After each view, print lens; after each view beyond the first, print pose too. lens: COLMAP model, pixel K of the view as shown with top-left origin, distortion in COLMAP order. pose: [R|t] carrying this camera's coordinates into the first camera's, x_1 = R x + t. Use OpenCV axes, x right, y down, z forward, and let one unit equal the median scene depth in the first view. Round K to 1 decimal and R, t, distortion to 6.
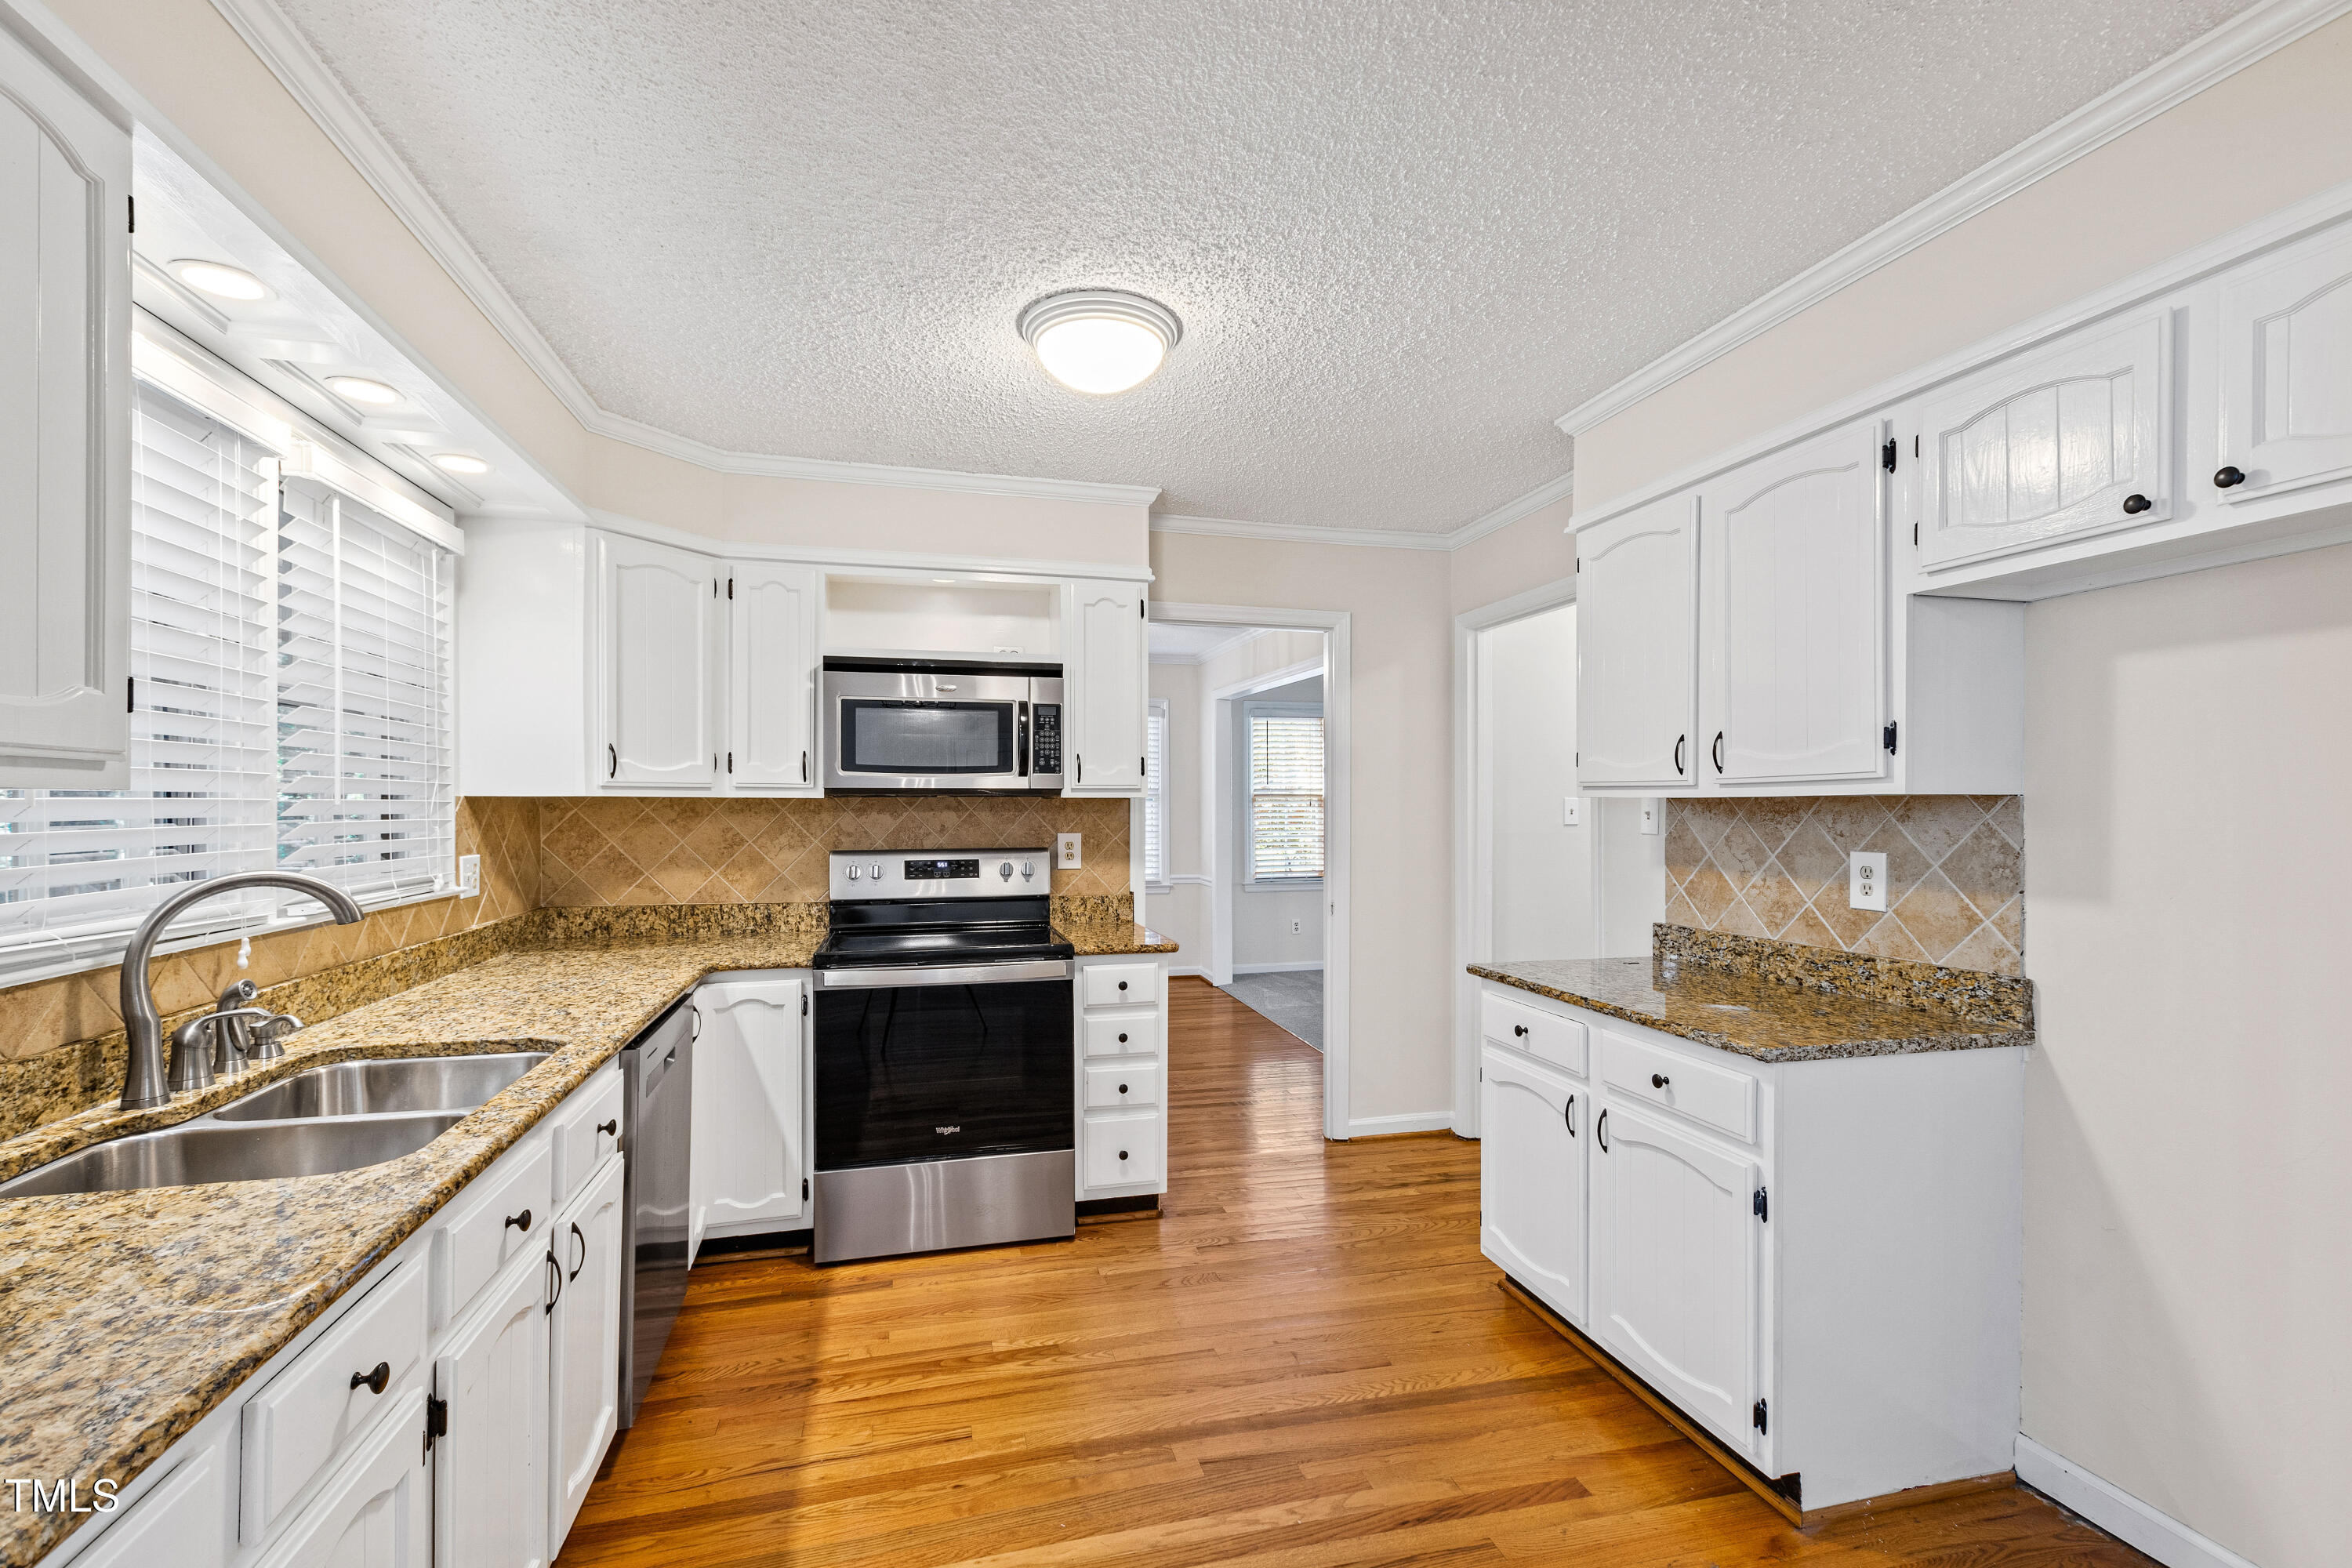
lens RADIAL K [[1020.7, 0, 1176.1], [0, 1020.7, 804.7], [0, 0, 1]] dist [0.012689, -0.005403]
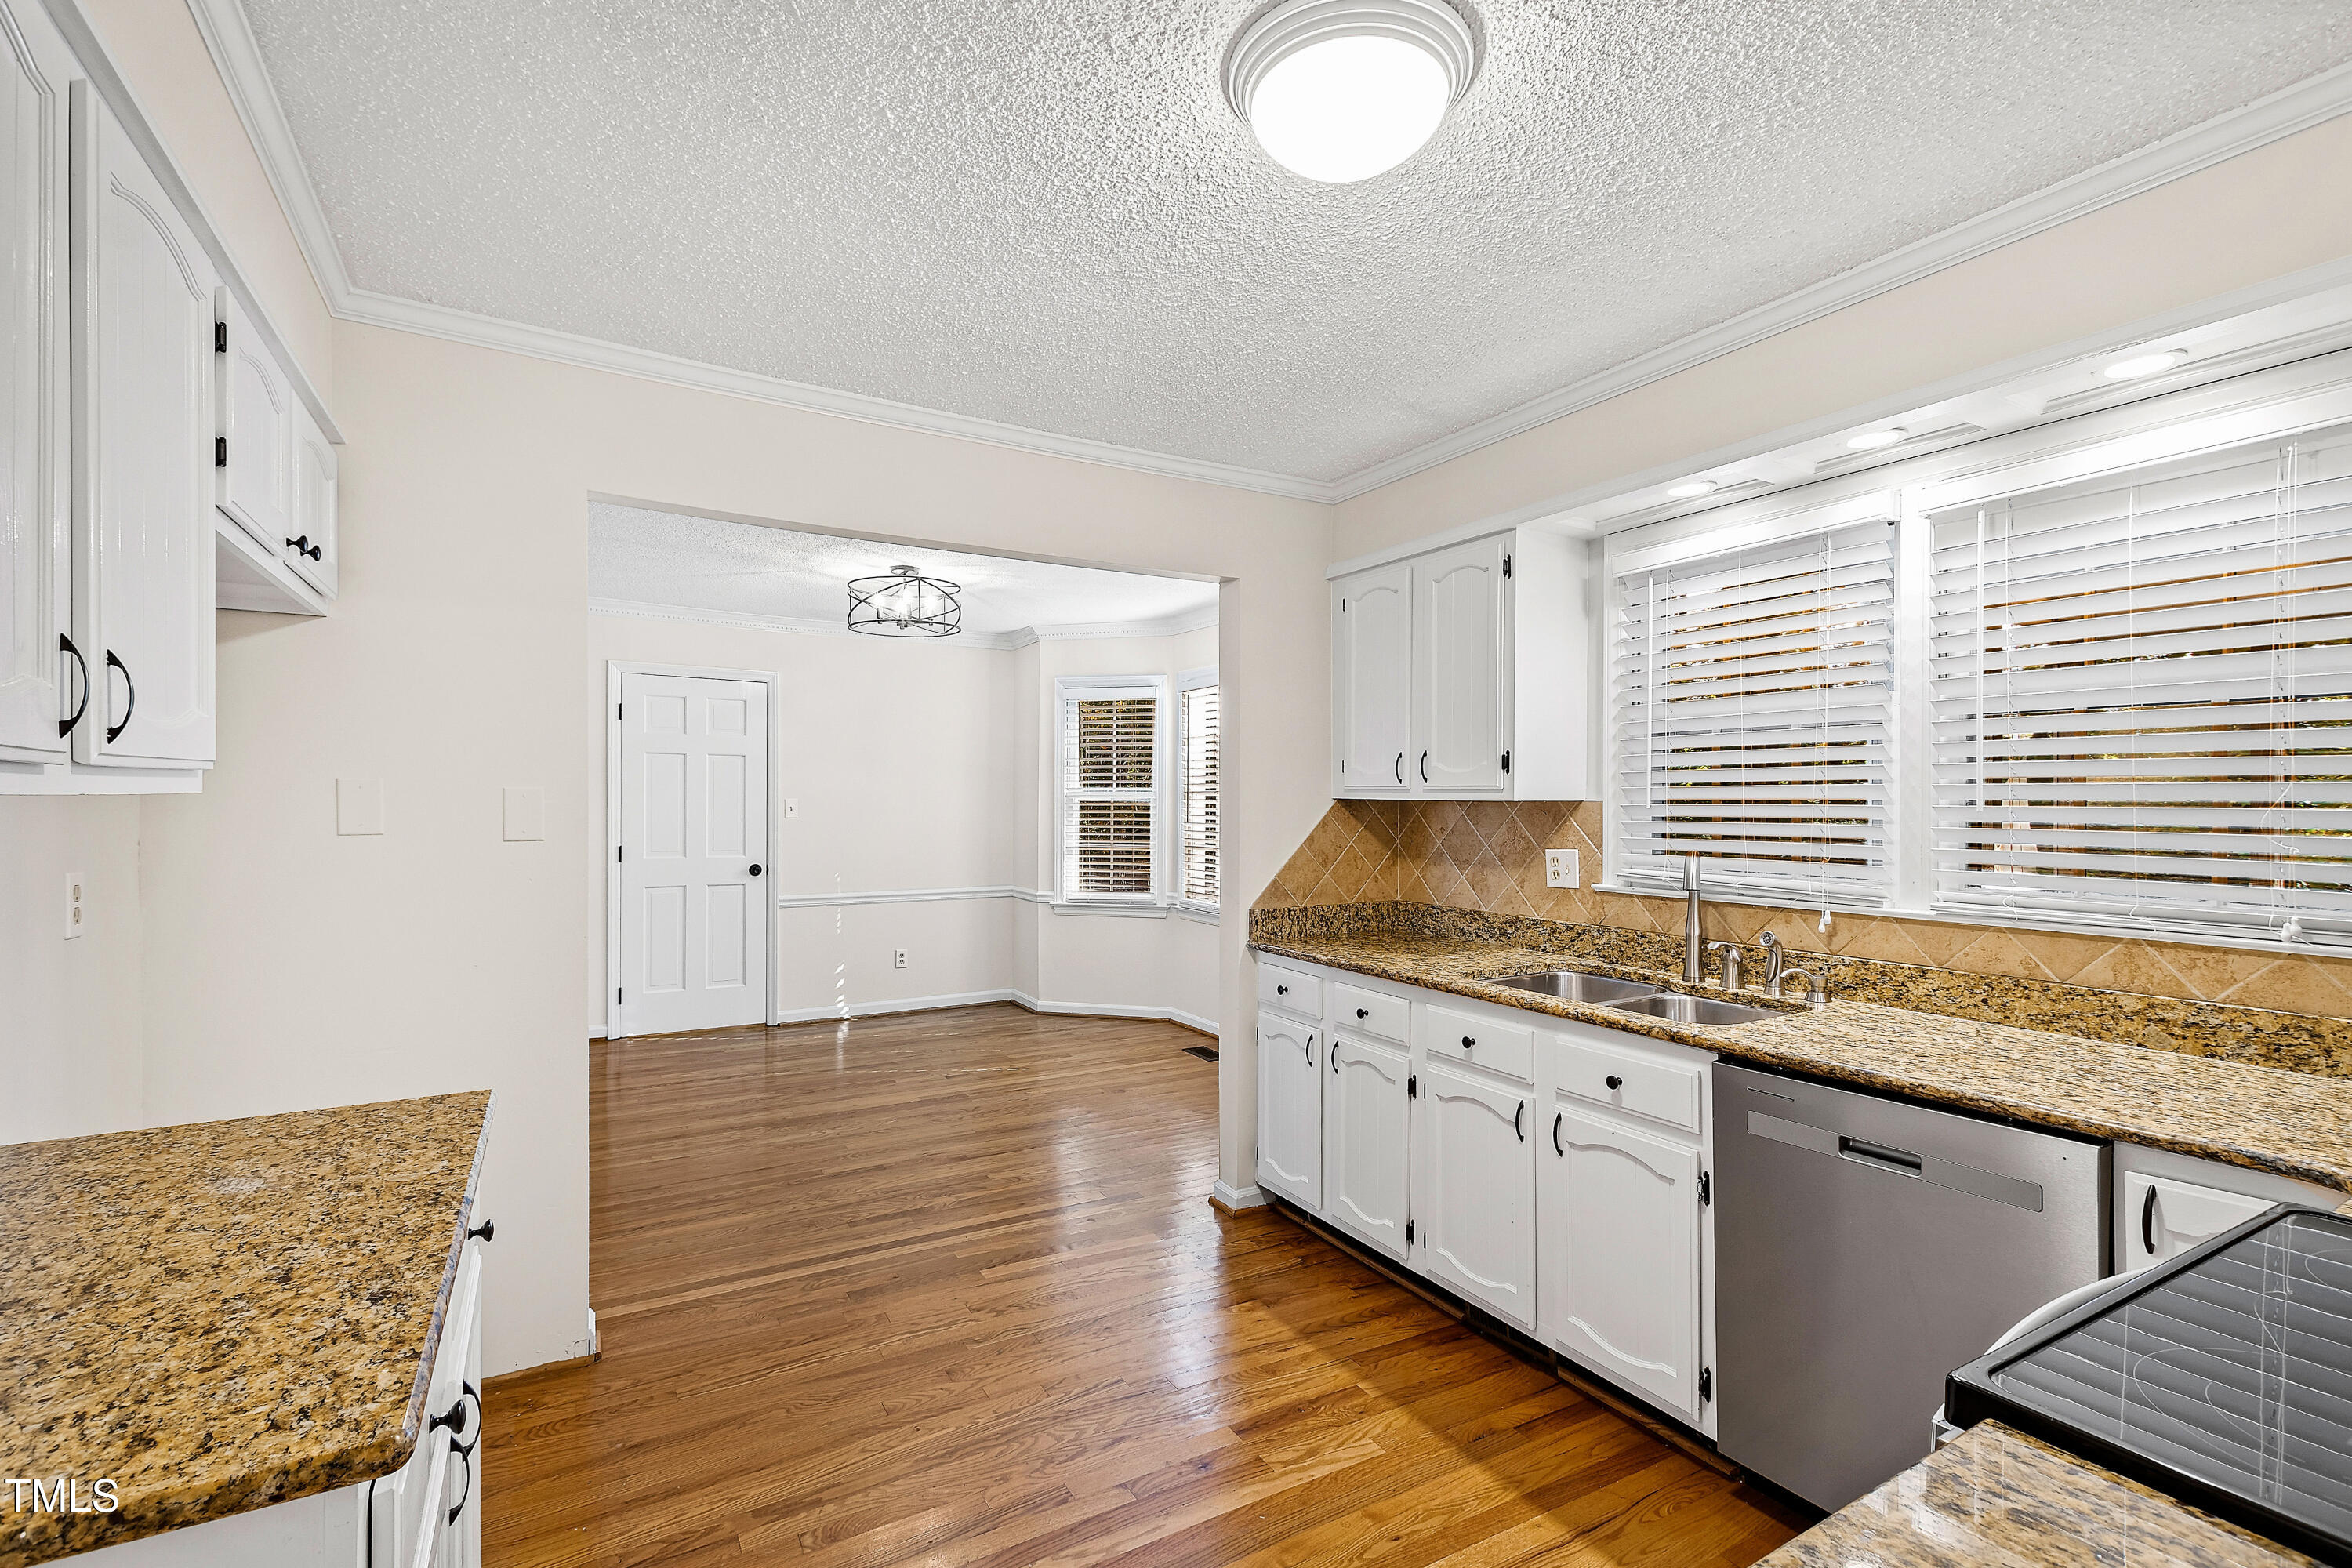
lens RADIAL K [[1058.9, 0, 1169.8], [0, 1058.9, 787.7], [0, 0, 1]] dist [0.002161, -0.000067]
pose [[-0.965810, -0.006772, -0.259161, 0.152196], [-0.004491, 0.999946, -0.009395, -0.006700], [0.259211, -0.007909, -0.965788, 1.193806]]
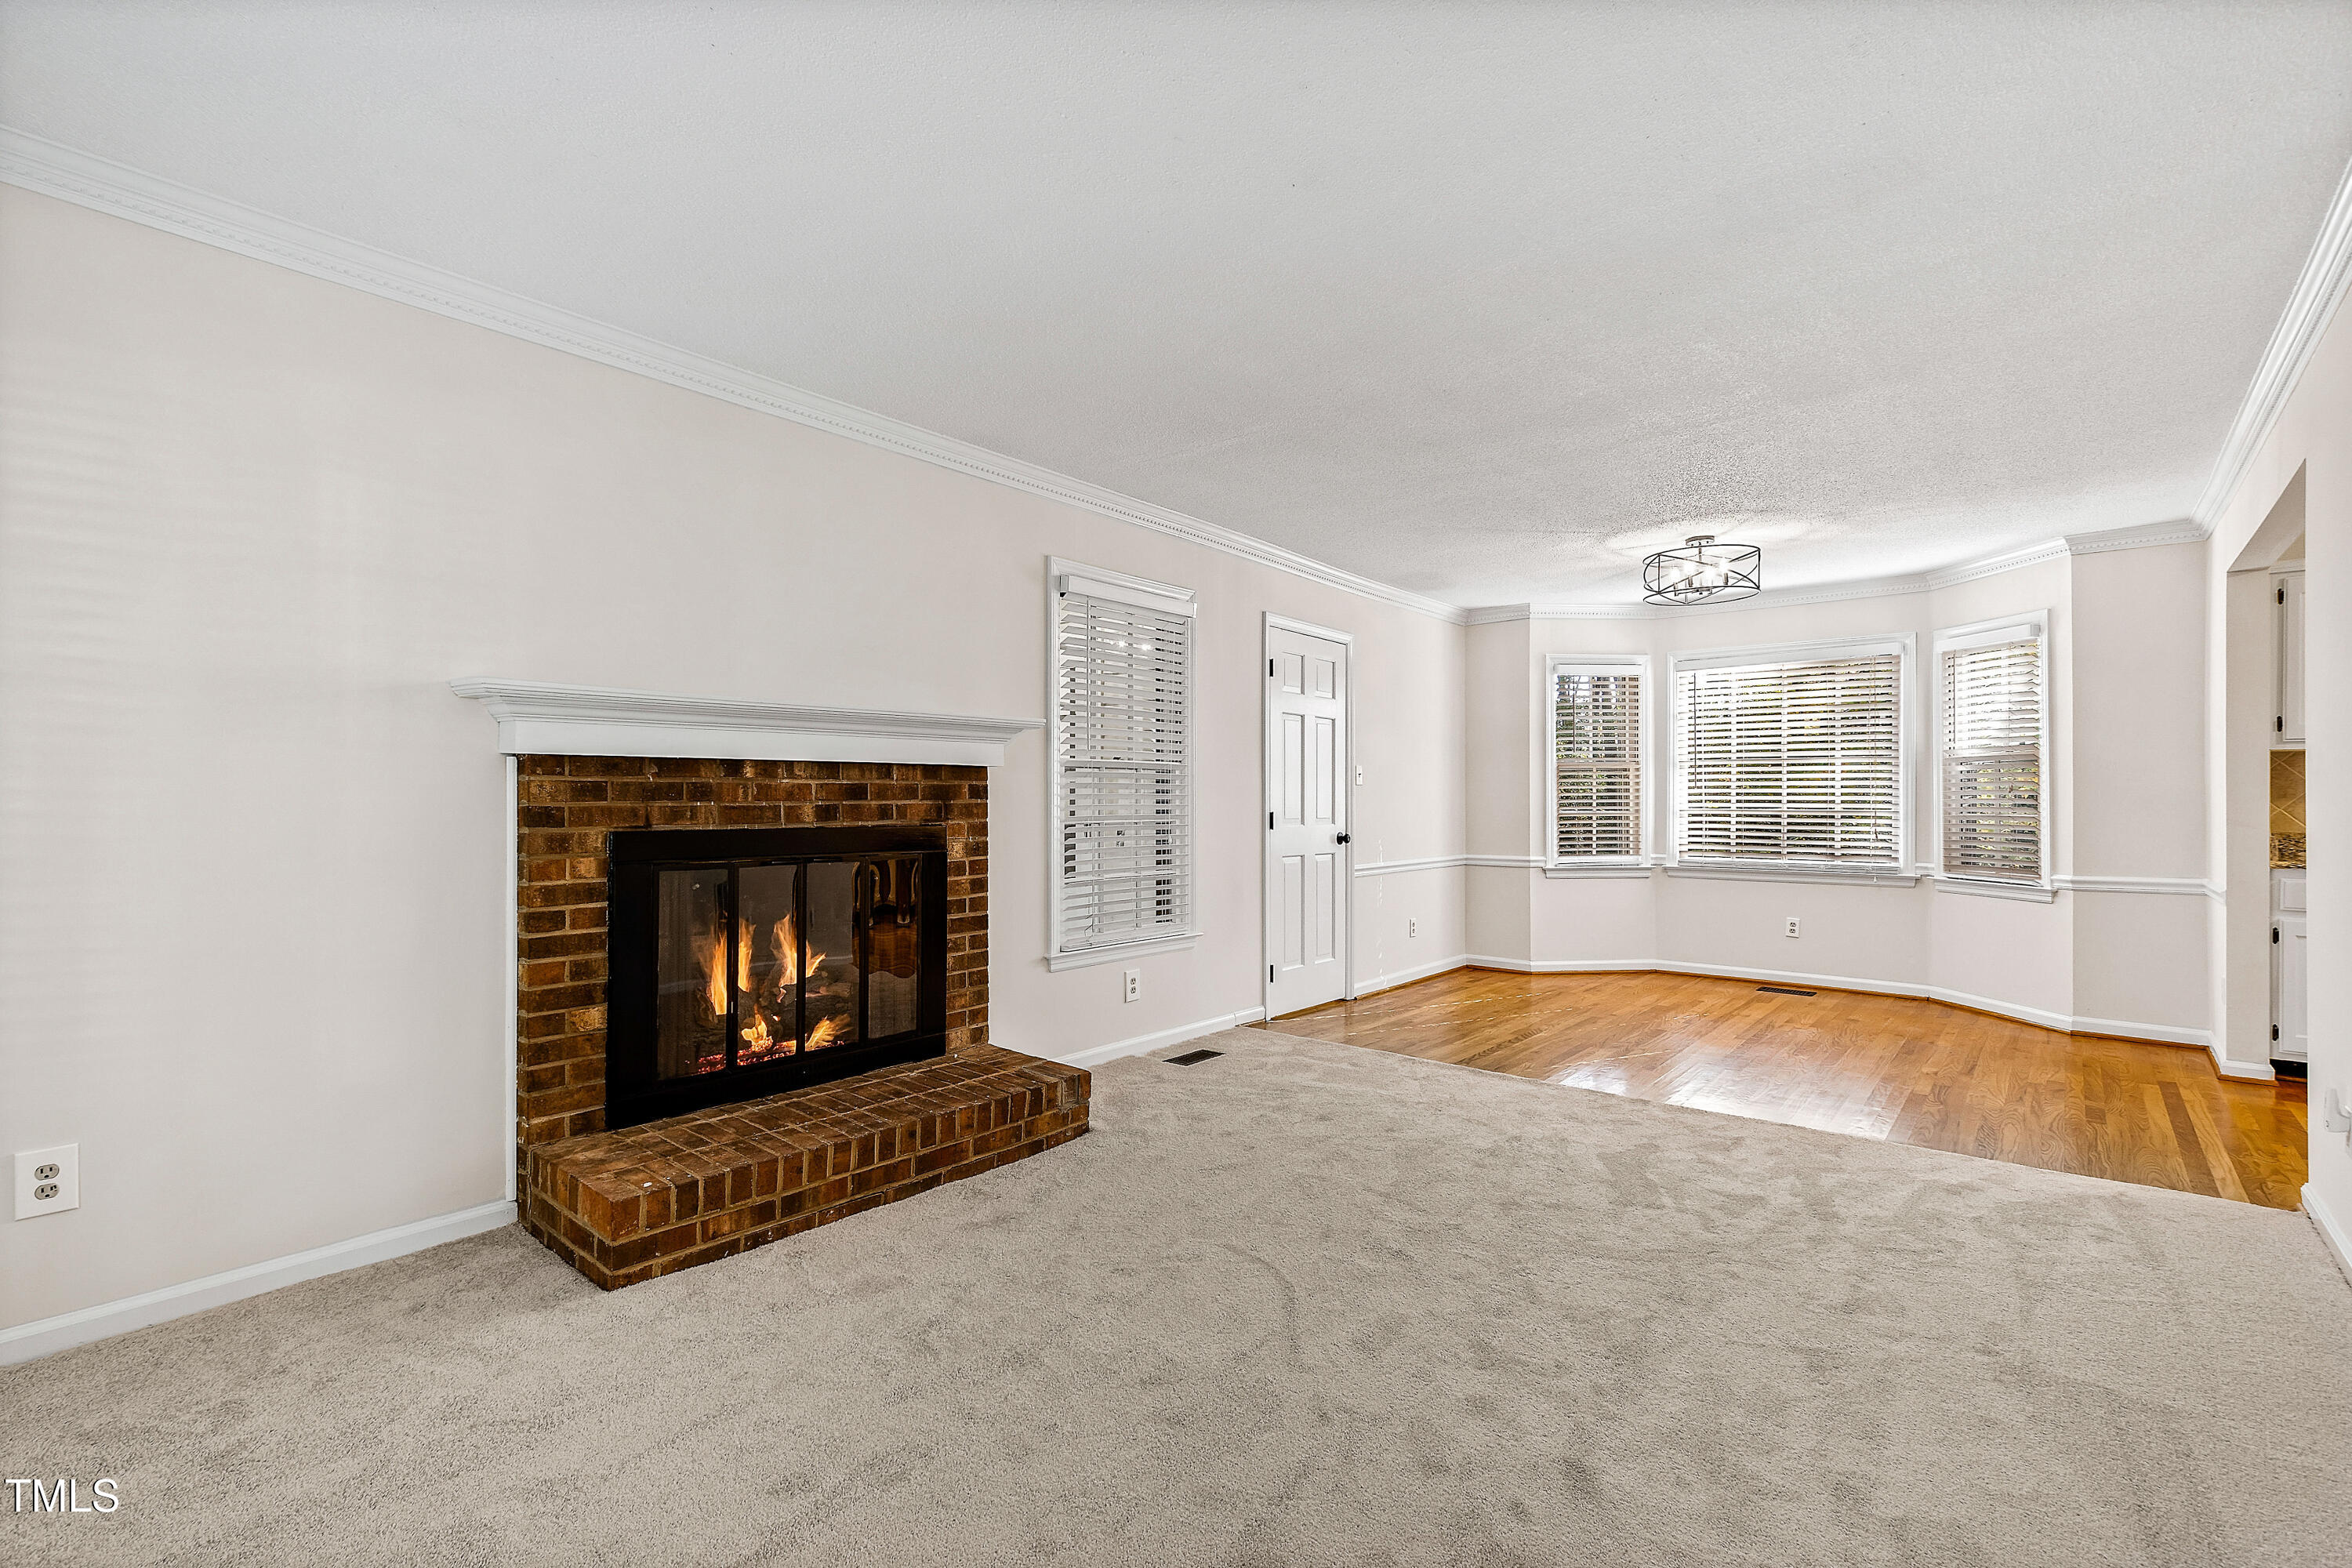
lens RADIAL K [[1050.4, 0, 1176.0], [0, 1050.4, 784.0], [0, 0, 1]] dist [0.000986, 0.000001]
pose [[-0.809923, -0.010909, -0.586435, 1.618084], [-0.001934, 0.999871, -0.015928, 0.060027], [0.586534, -0.011767, -0.809839, 0.474391]]
